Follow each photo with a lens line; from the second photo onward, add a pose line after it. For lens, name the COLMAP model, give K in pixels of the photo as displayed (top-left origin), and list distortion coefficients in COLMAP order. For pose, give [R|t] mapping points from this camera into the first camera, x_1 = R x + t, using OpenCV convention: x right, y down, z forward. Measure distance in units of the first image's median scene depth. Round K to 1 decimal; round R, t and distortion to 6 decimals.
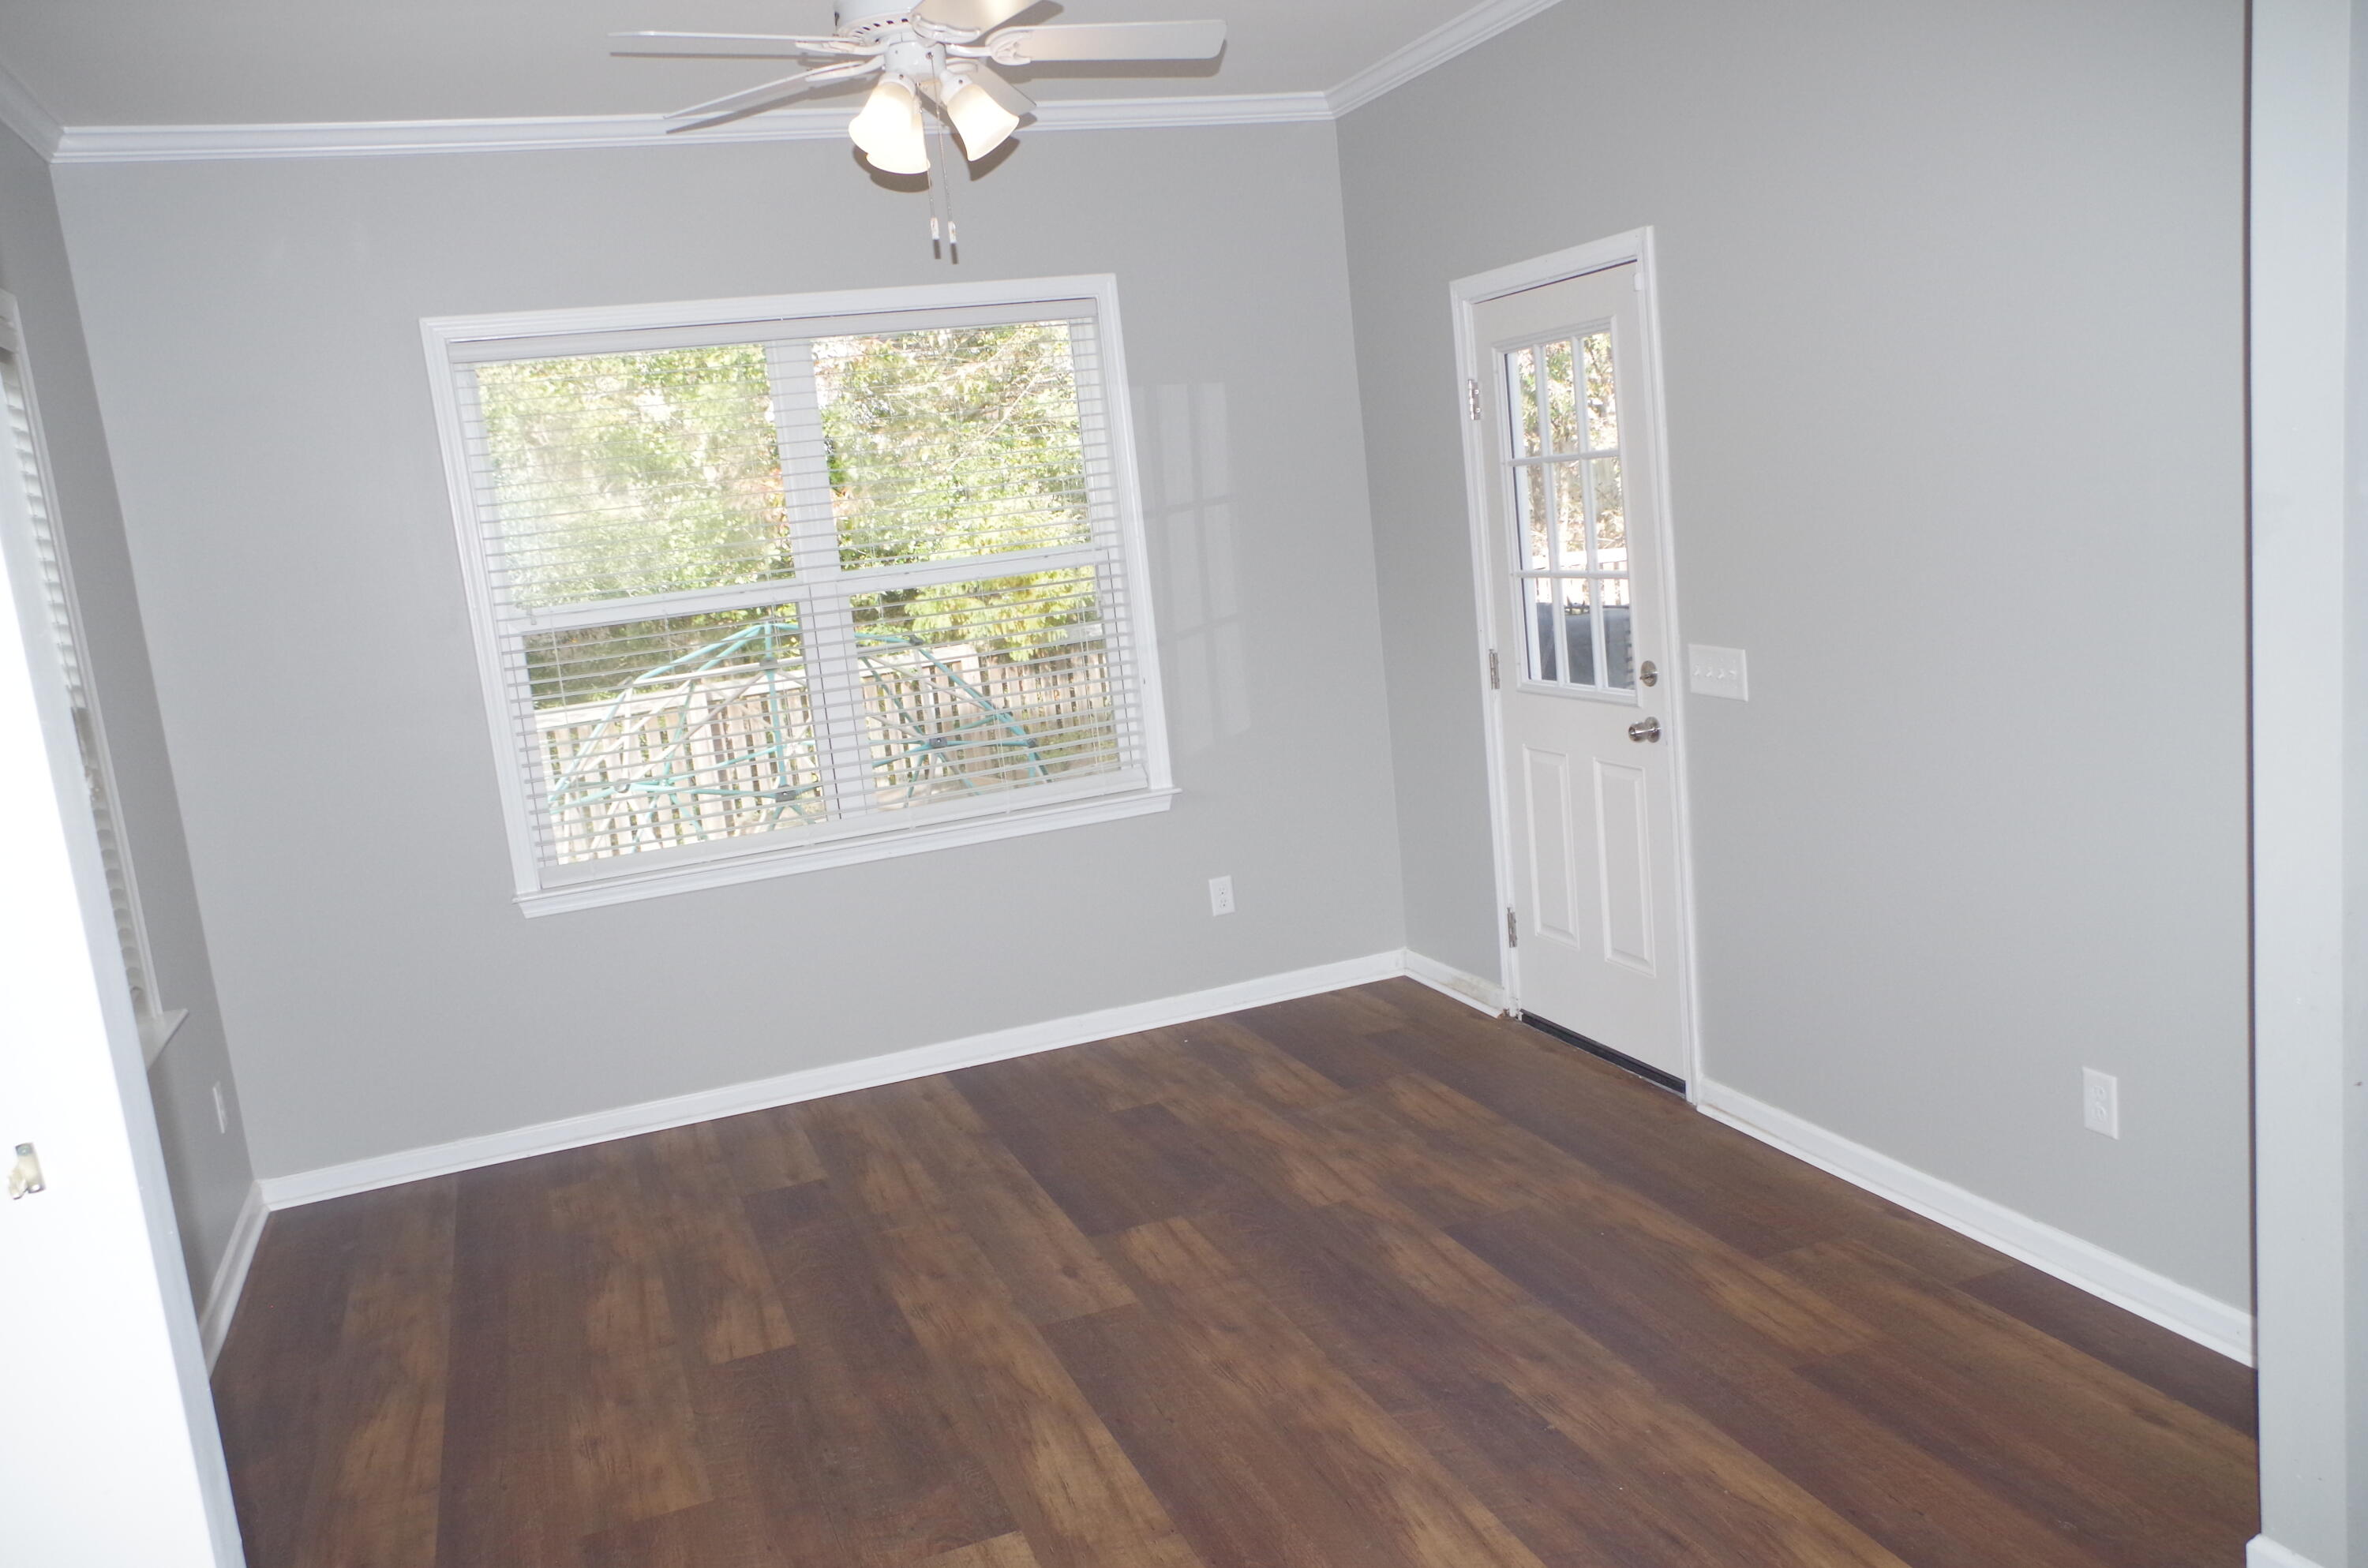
lens RADIAL K [[1822.6, 0, 1184.0], [0, 1822.6, 784.0], [0, 0, 1]] dist [0.008831, 0.014018]
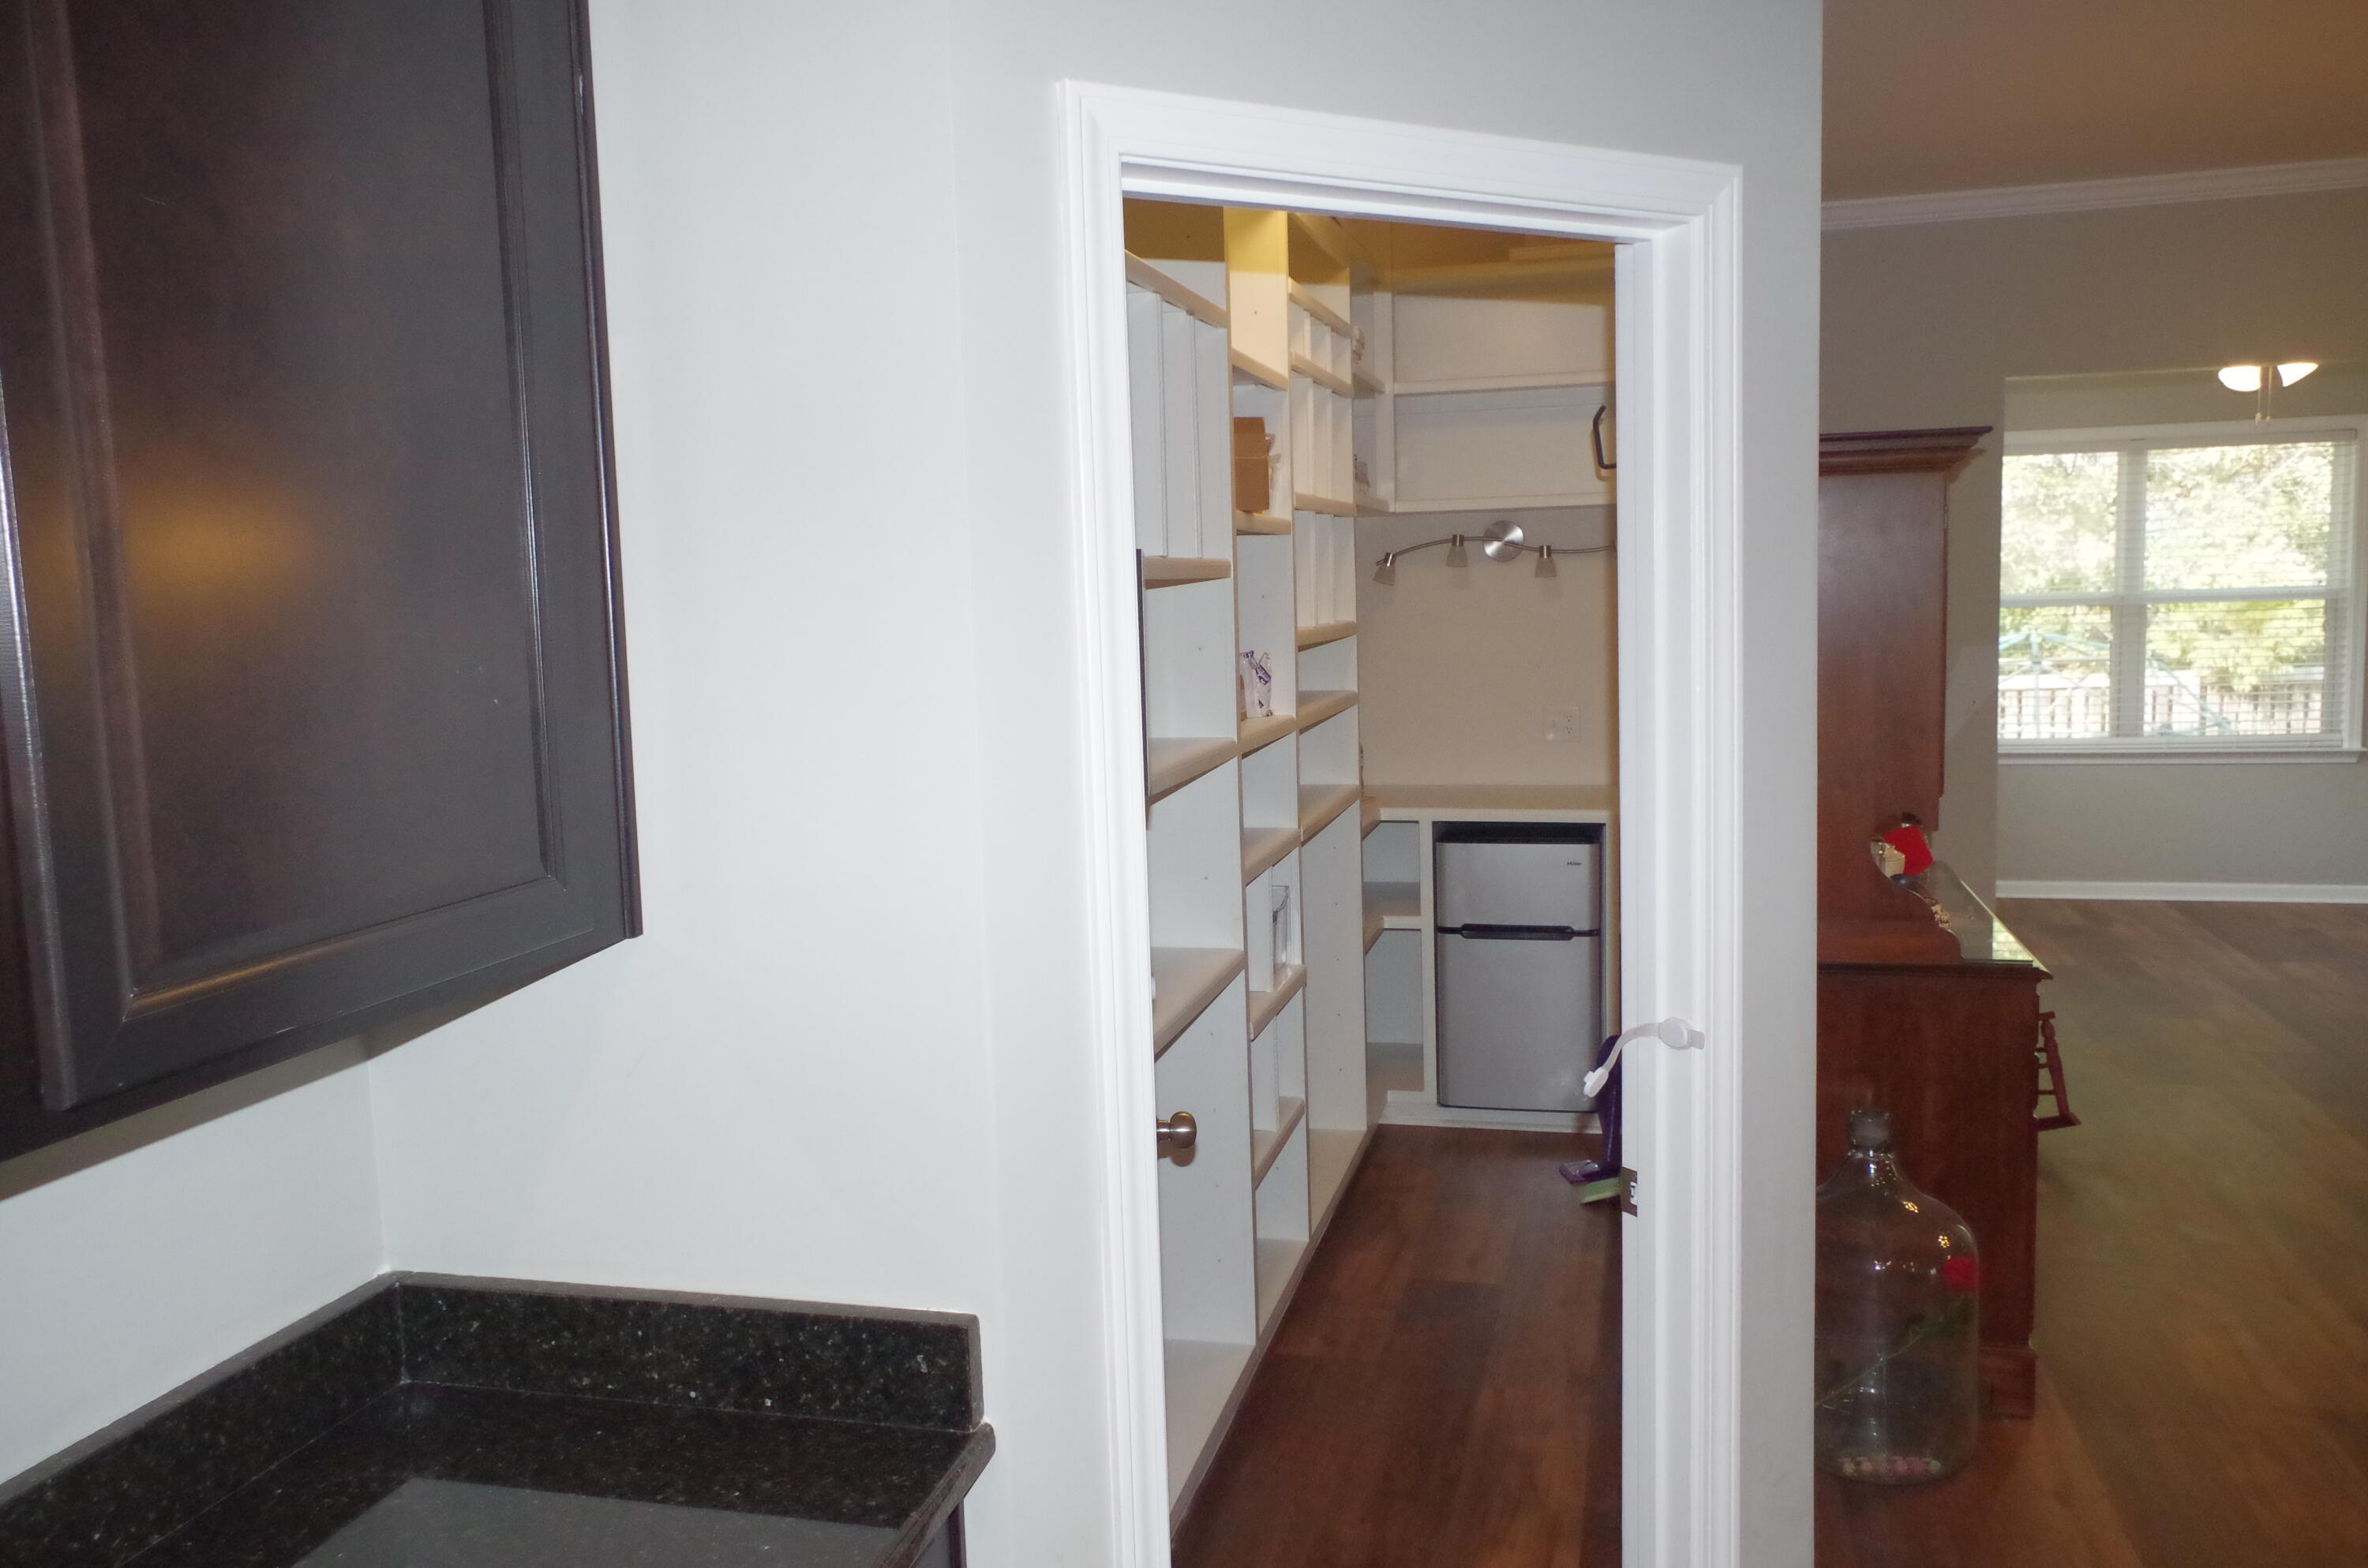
lens RADIAL K [[1822.6, 0, 1184.0], [0, 1822.6, 784.0], [0, 0, 1]] dist [0.008831, 0.014018]
pose [[0.816262, 0.145161, -0.559146, 0.022031], [-0.150240, 0.987951, 0.037159, 0.050391], [0.557803, 0.053675, 0.828236, -0.349469]]
